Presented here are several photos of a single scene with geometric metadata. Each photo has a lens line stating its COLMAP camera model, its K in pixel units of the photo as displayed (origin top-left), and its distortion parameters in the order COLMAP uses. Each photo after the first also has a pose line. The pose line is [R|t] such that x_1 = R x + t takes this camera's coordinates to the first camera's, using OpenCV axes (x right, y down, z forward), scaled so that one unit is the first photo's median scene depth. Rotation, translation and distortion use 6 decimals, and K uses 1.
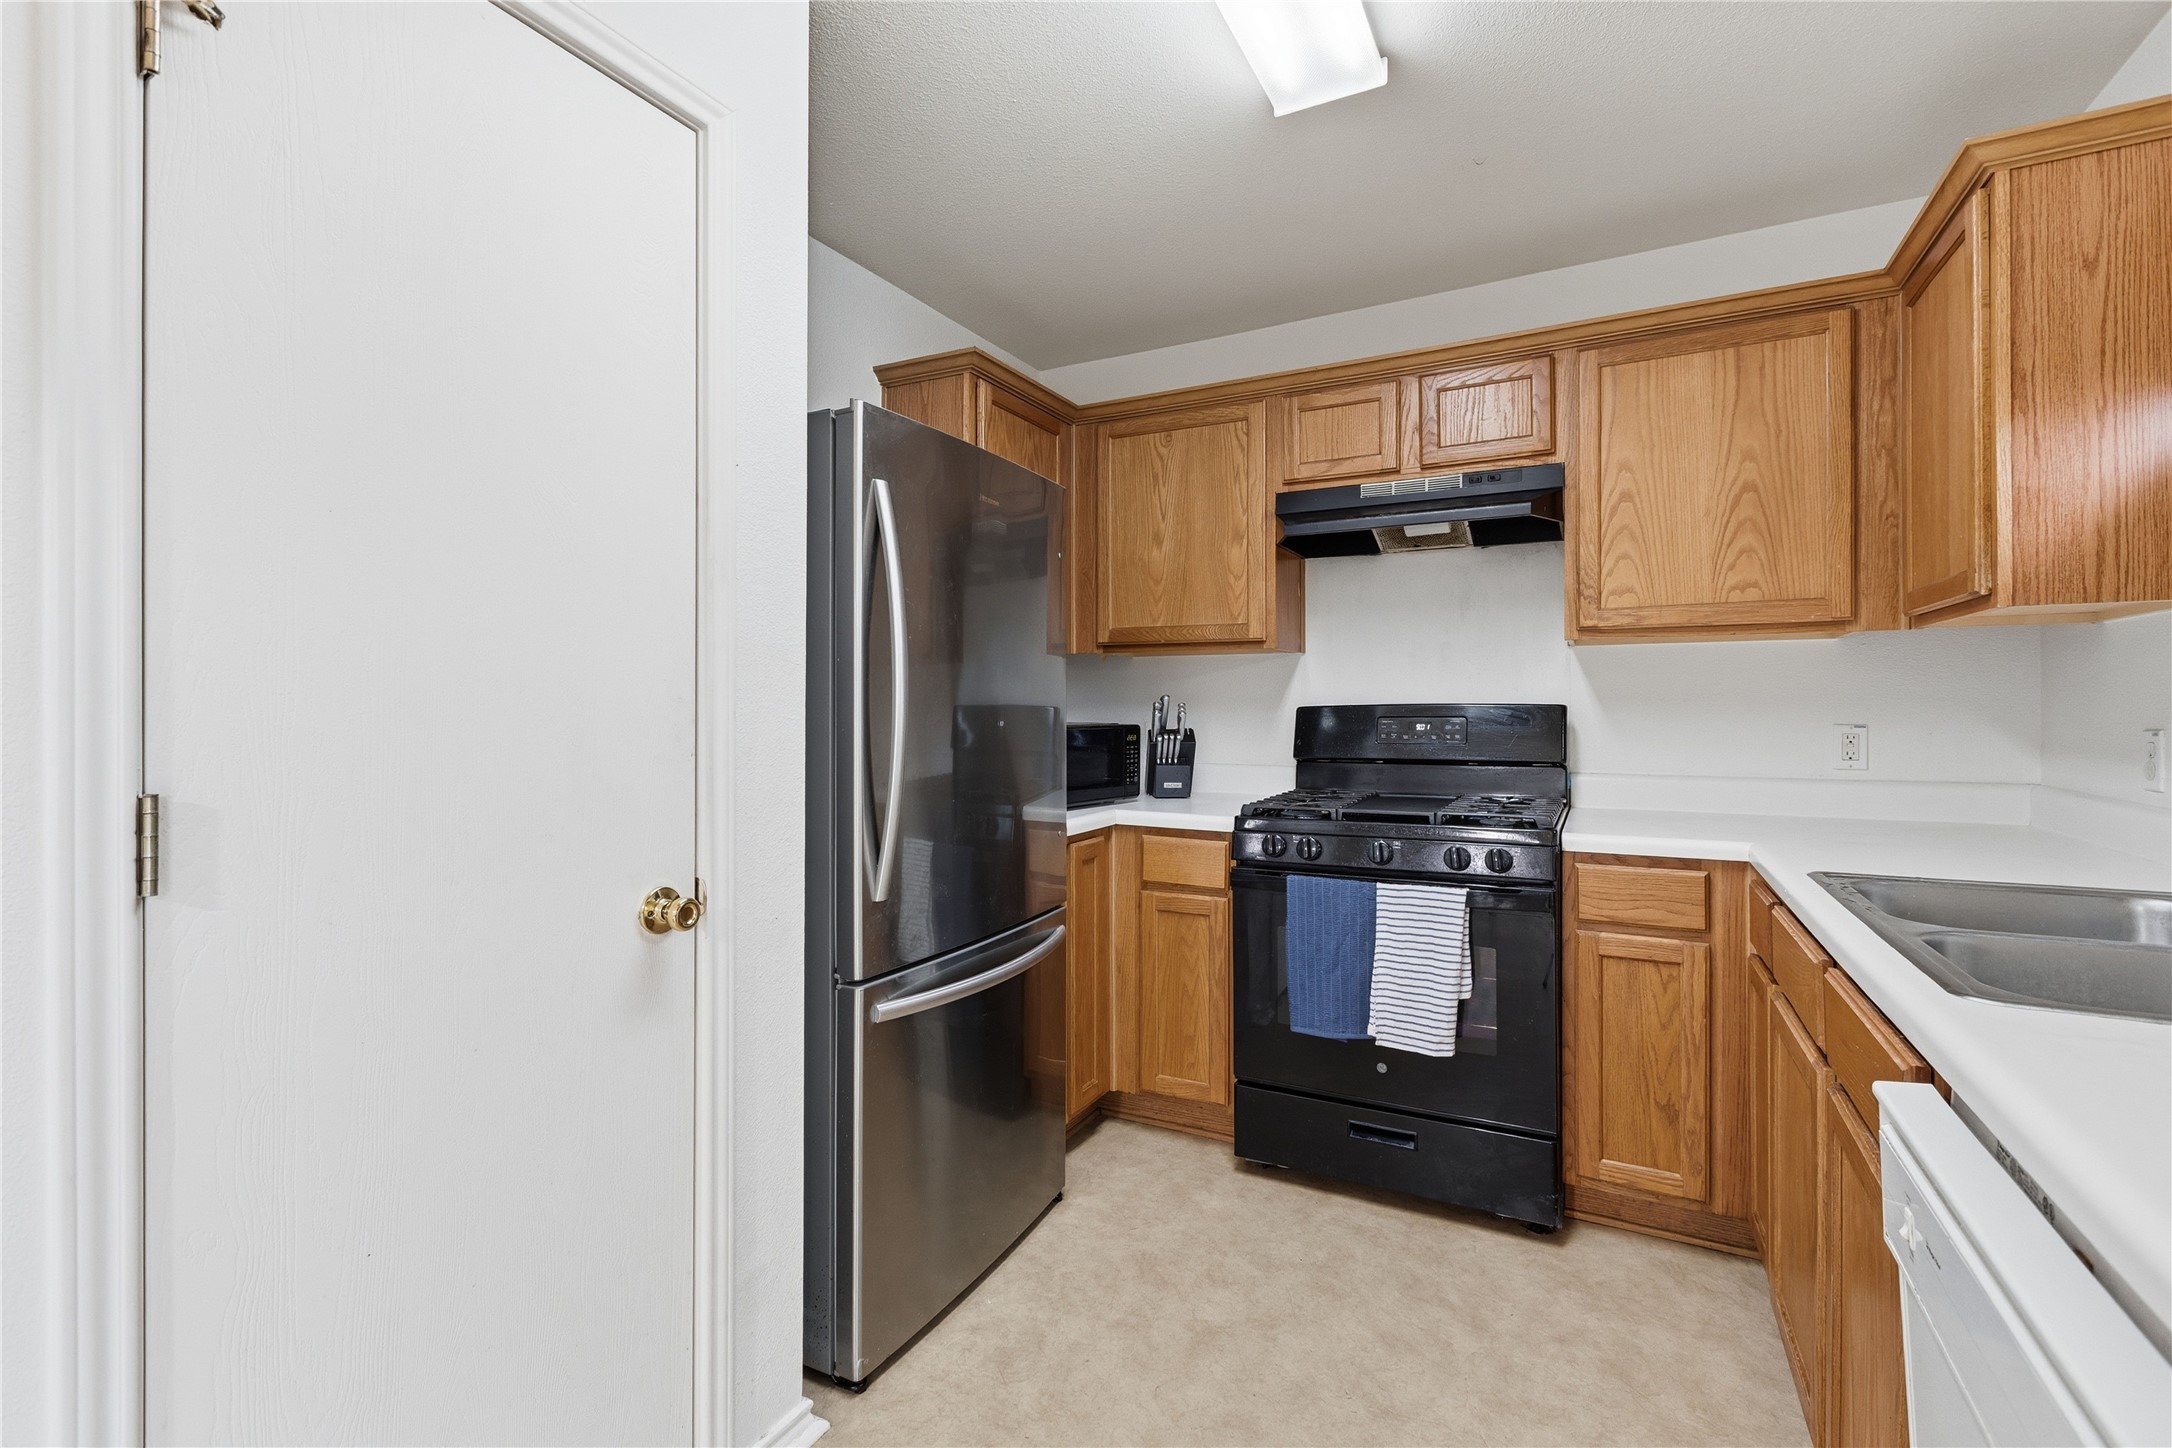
lens RADIAL K [[965.3, 0, 1080.8], [0, 965.3, 711.5], [0, 0, 1]] dist [0.001538, -0.000056]
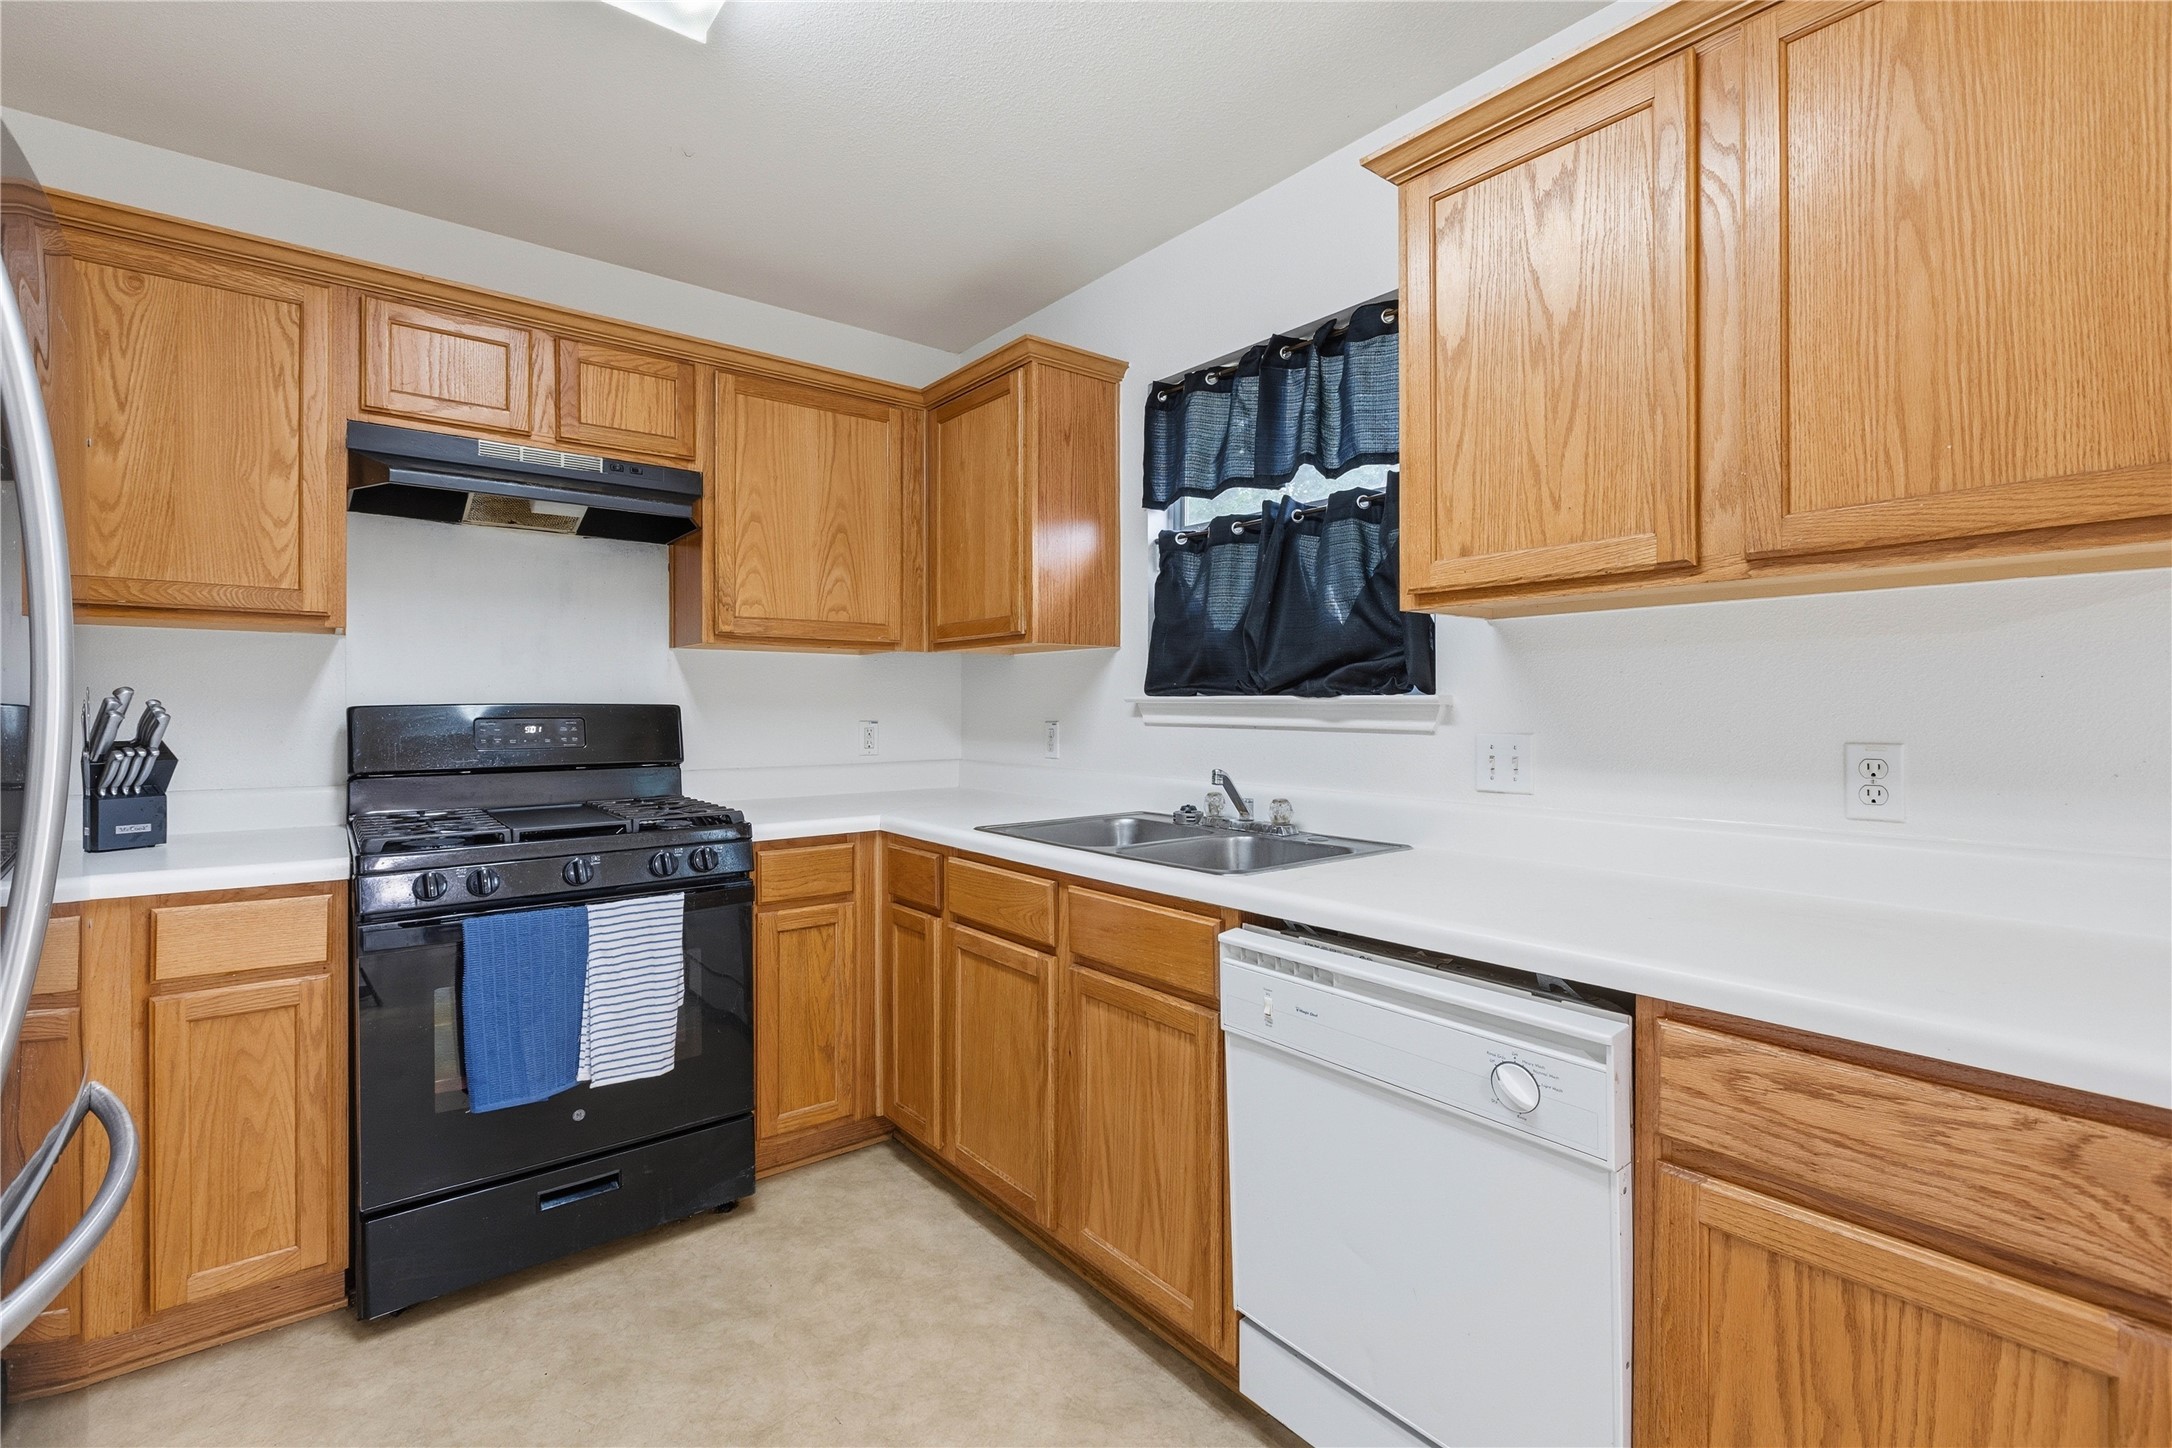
lens RADIAL K [[965.3, 0, 1081.1], [0, 965.3, 713.3], [0, 0, 1]] dist [0.001538, -0.000056]
pose [[0.398931, -0.004711, 0.916969, -0.312849], [0.002267, 0.999989, 0.004151, -0.001509], [-0.916978, 0.000423, 0.398937, 0.223407]]
